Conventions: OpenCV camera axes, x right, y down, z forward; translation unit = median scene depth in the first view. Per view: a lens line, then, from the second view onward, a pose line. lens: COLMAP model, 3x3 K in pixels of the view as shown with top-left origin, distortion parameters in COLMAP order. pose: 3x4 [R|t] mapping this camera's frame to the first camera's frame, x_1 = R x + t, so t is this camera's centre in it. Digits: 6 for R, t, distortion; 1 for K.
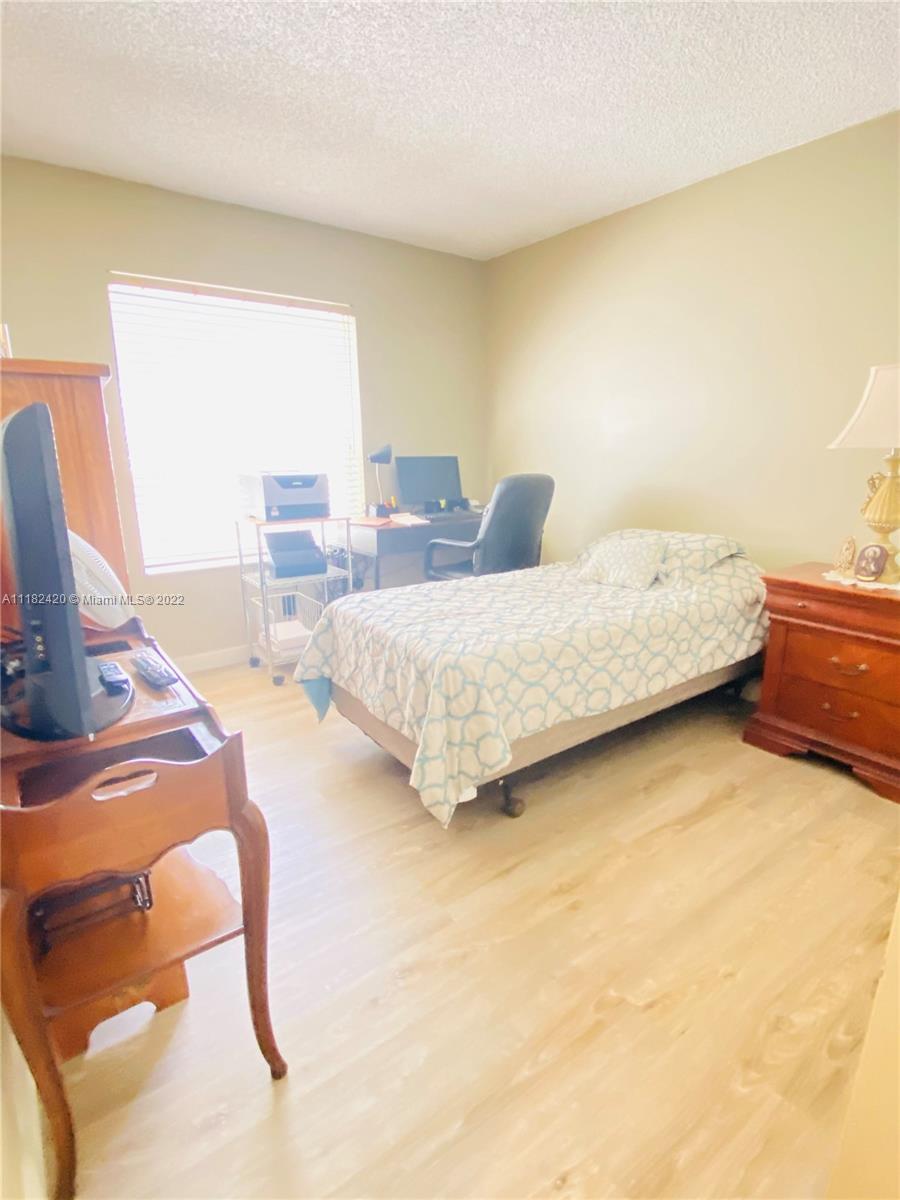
lens RADIAL K [[595.6, 0, 451.6], [0, 595.6, 593.9], [0, 0, 1]] dist [0.019436, -0.023211]
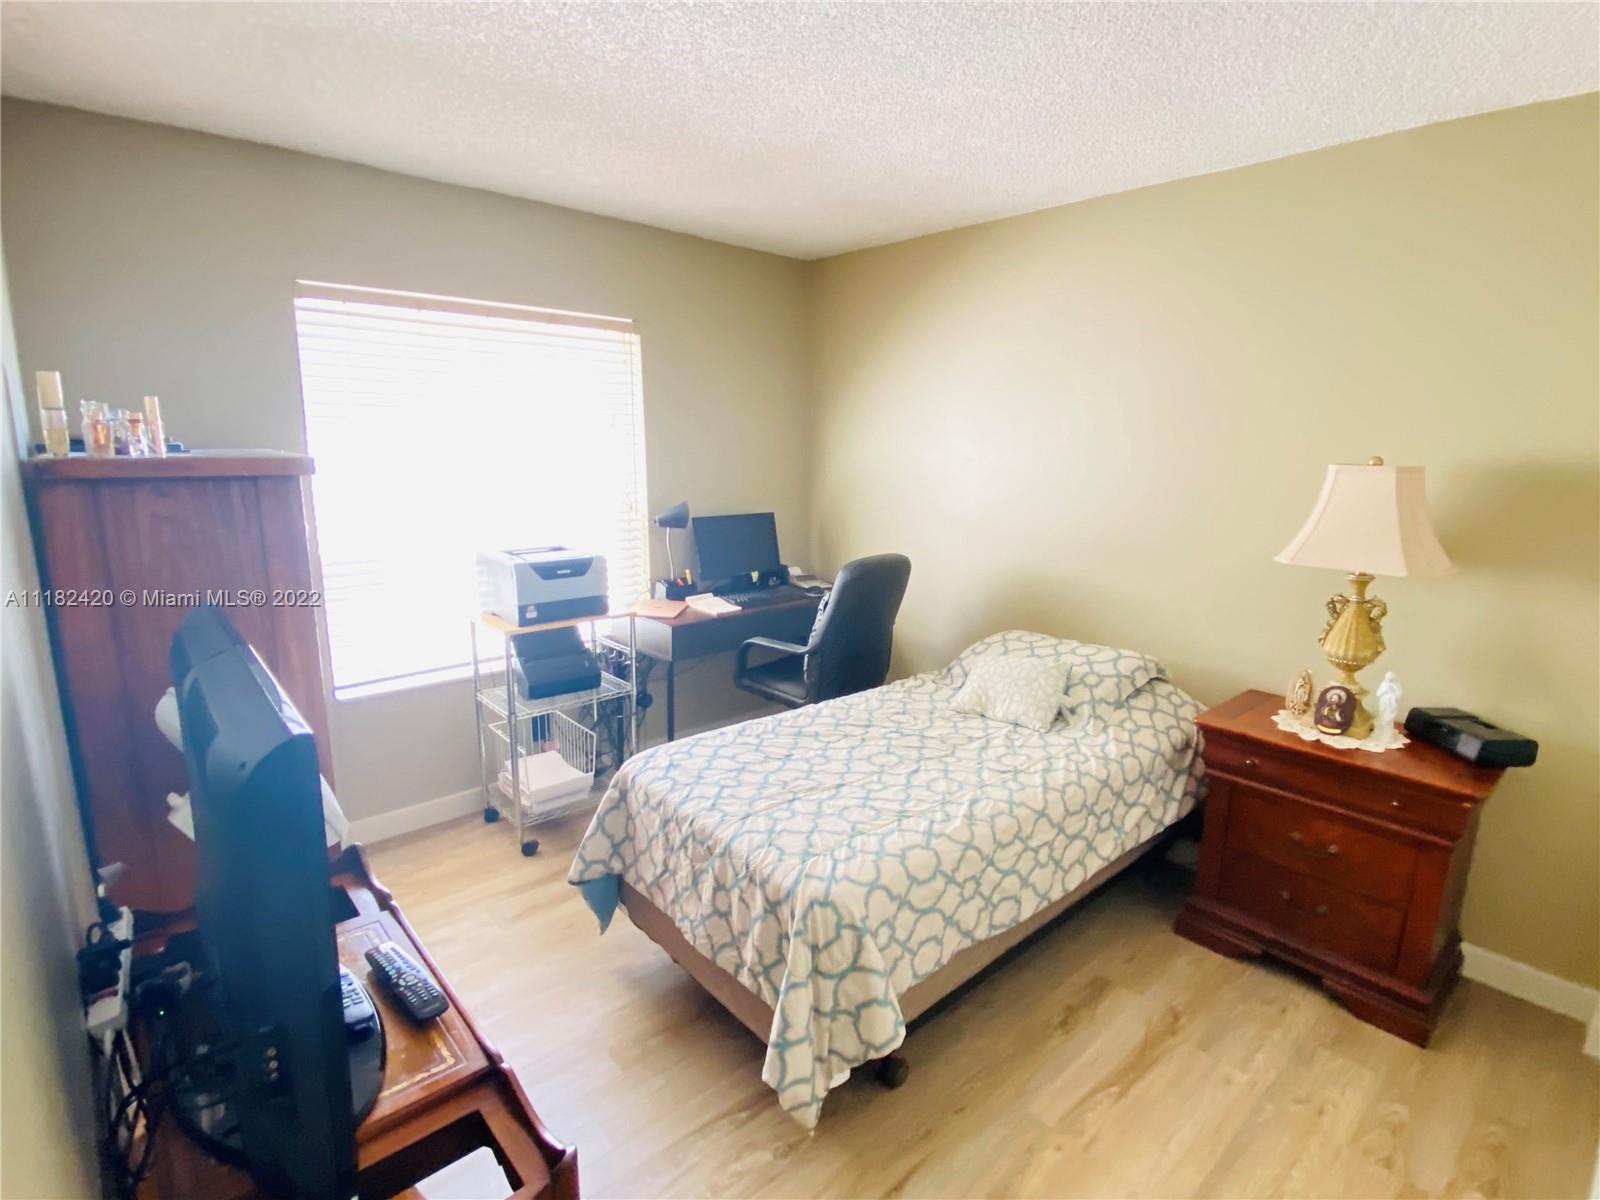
lens RADIAL K [[794.2, 0, 812.7], [0, 794.2, 591.0], [0, 0, 1]] dist [0.019436, -0.023211]
pose [[0.994696, -0.001558, 0.102844, -0.083295], [0.006536, 0.998822, -0.048088, -0.160673], [-0.102648, 0.048505, 0.993534, 0.028683]]
